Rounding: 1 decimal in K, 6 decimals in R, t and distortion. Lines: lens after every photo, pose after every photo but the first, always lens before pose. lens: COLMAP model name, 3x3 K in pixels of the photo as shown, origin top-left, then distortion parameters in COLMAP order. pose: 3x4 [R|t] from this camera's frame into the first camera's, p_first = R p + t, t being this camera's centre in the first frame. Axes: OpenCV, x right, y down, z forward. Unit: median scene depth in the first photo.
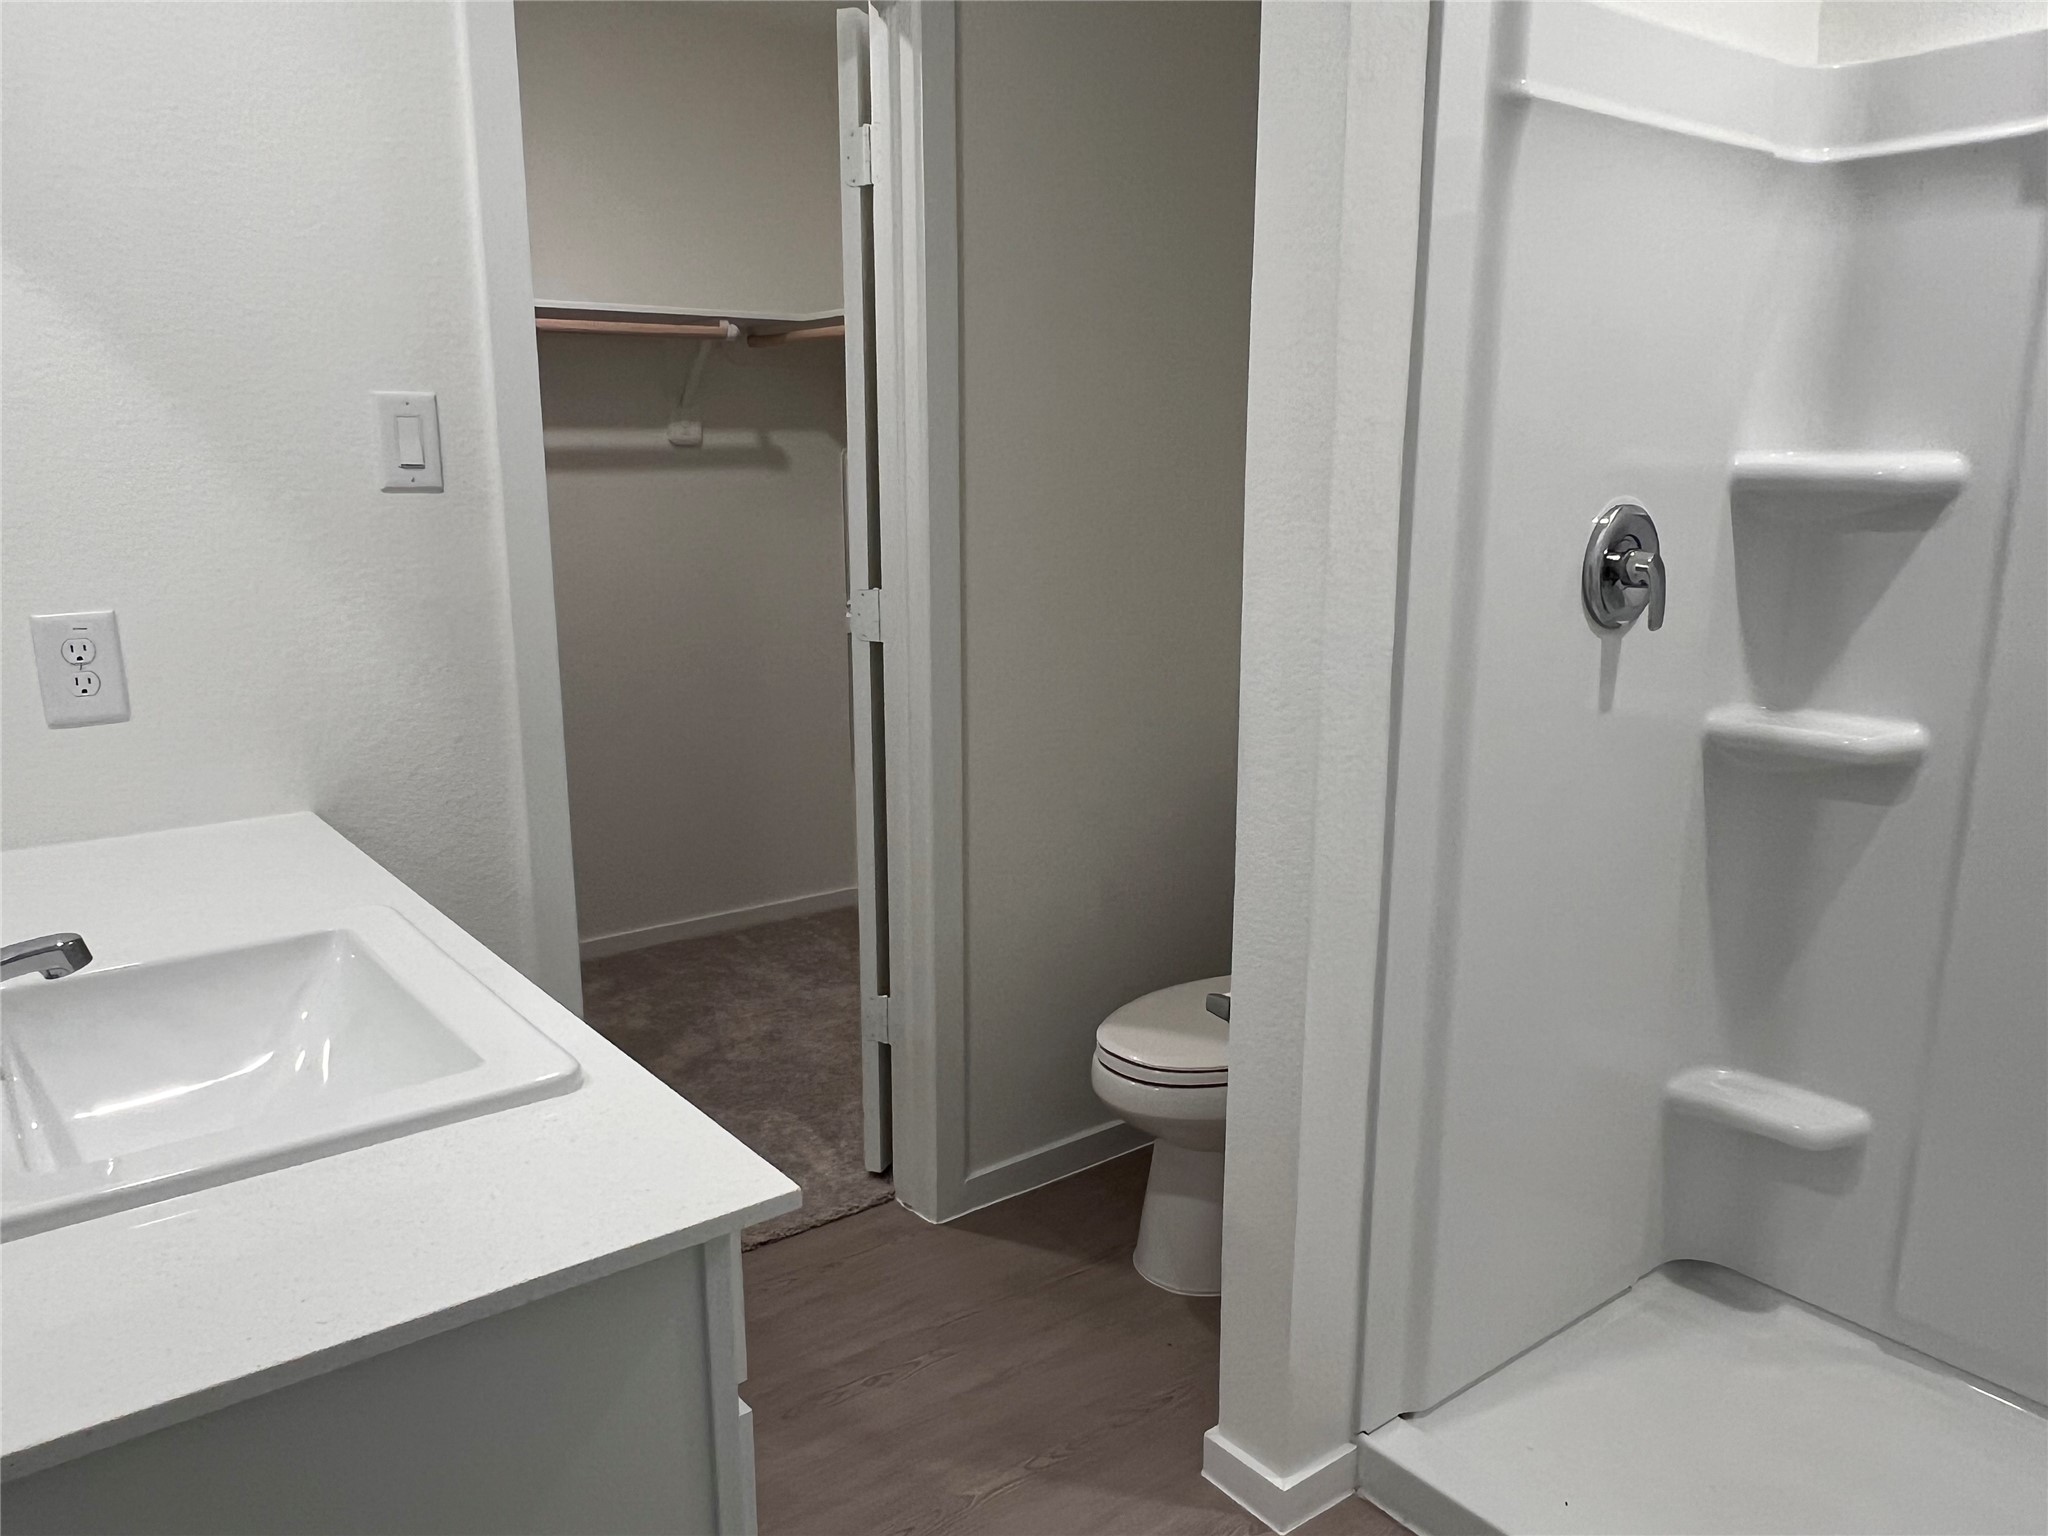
lens RADIAL K [[1496.3, 0, 1018.1], [0, 1496.3, 777.5], [0, 0, 1]] dist [0.000441, -0.005426]
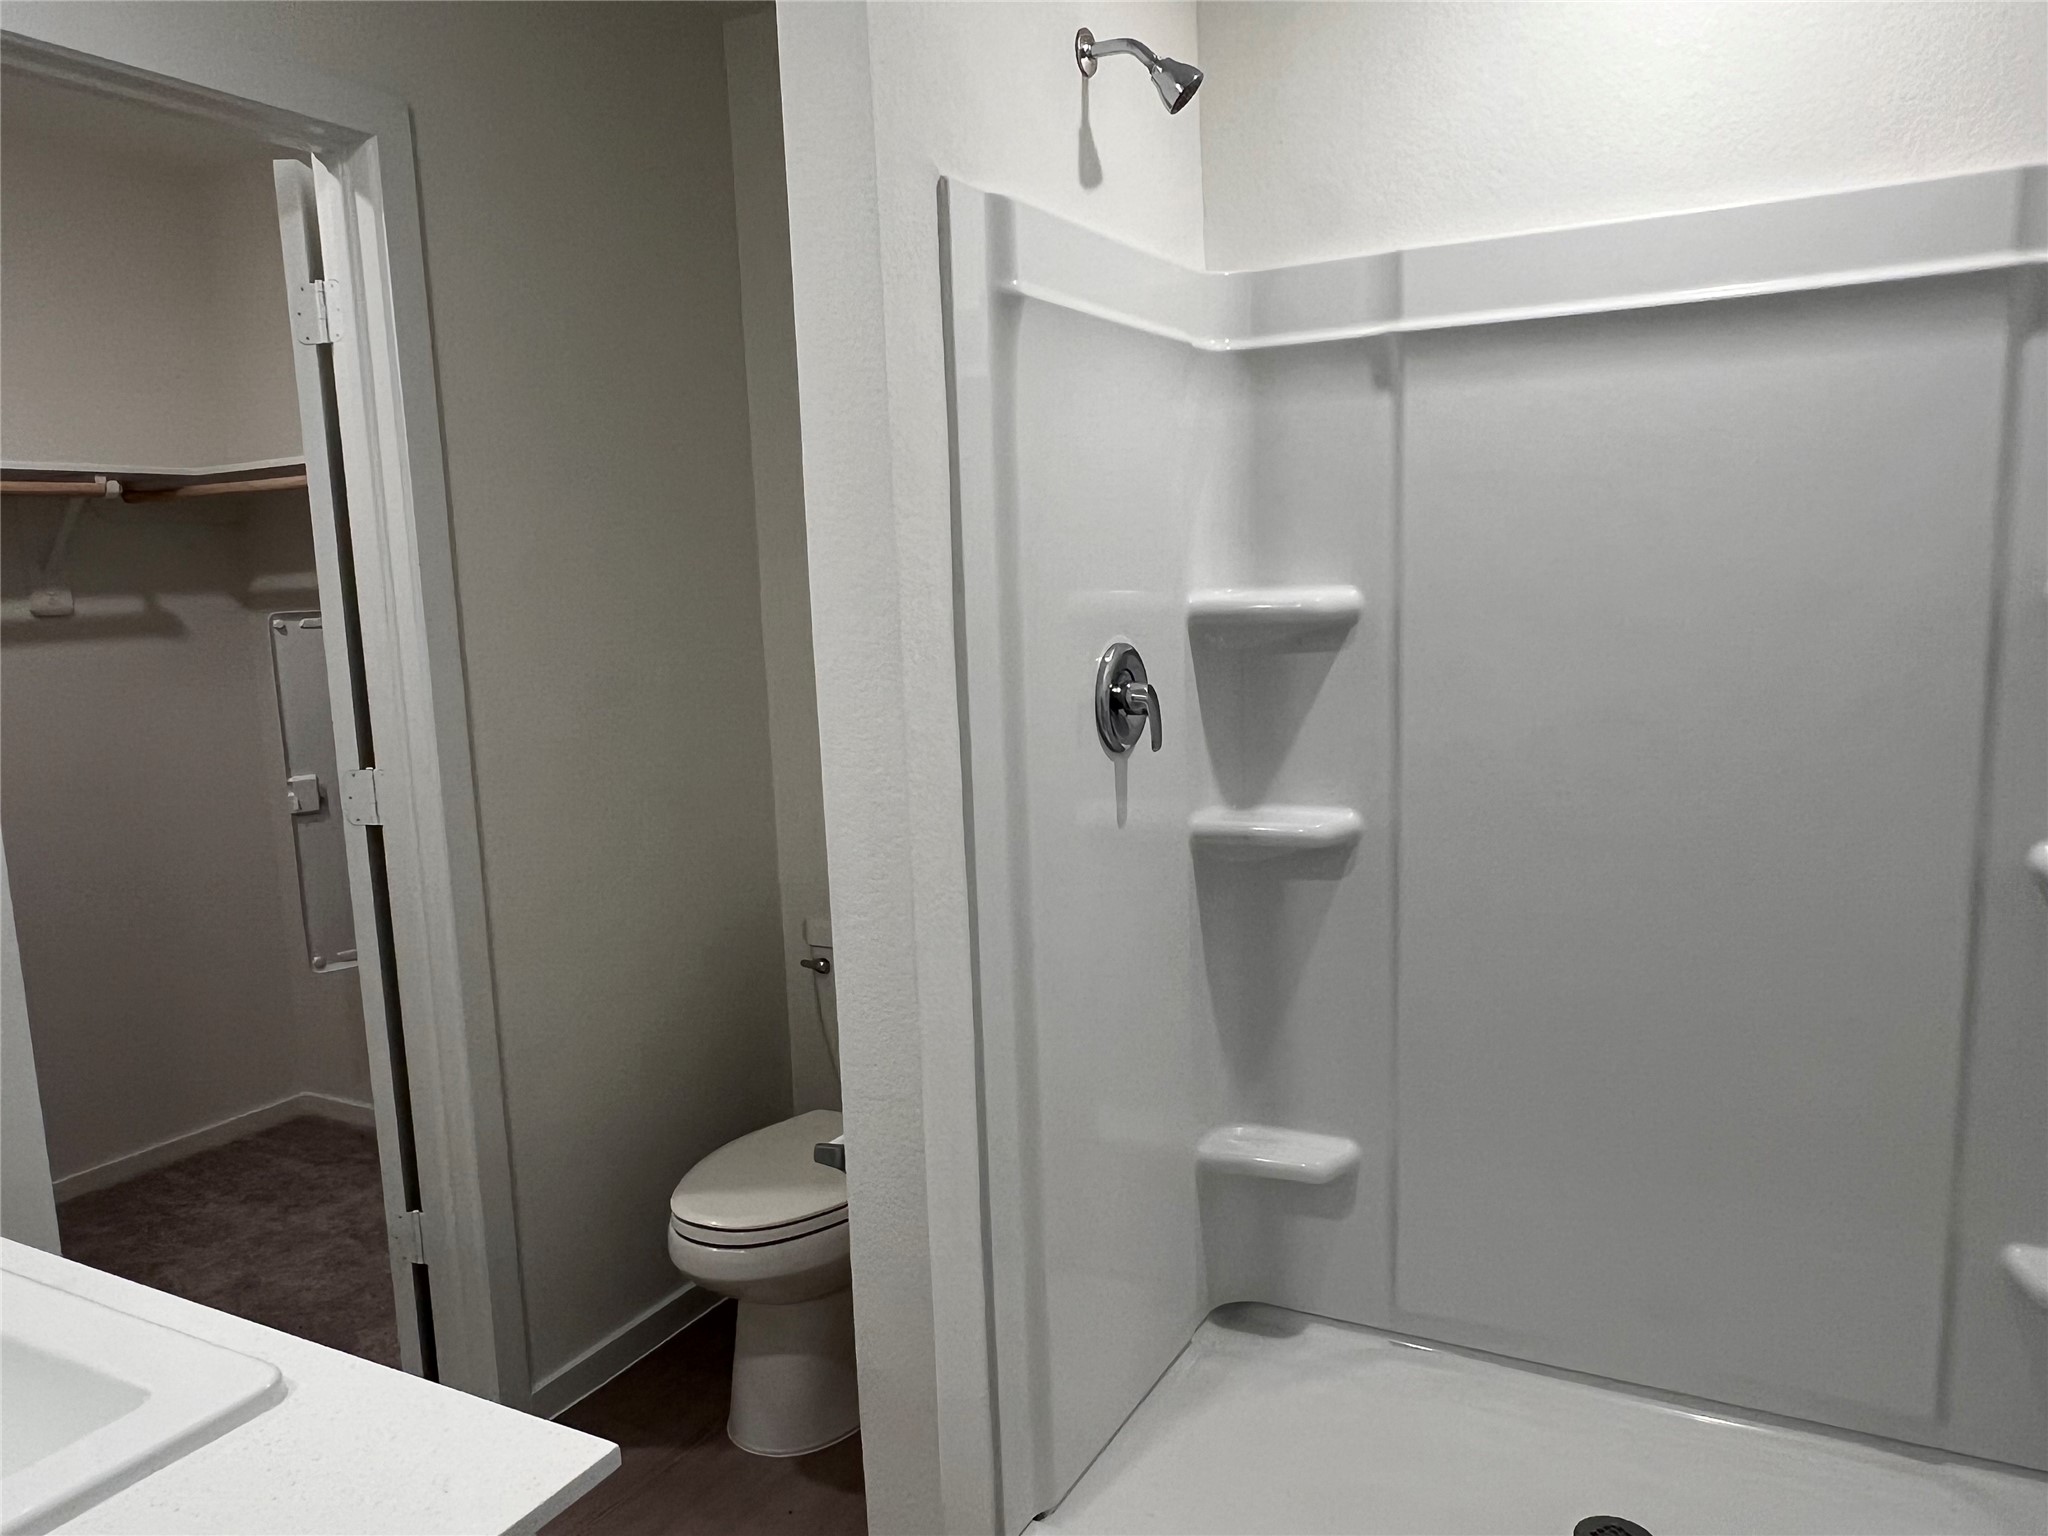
lens RADIAL K [[1496.3, 0, 986.8], [0, 1496.3, 773.6], [0, 0, 1]] dist [0.000441, -0.005426]
pose [[0.914323, -0.088514, 0.395195, -0.131559], [0.120267, 0.991146, -0.056258, -0.029991], [-0.386717, 0.098967, 0.916873, 0.008114]]
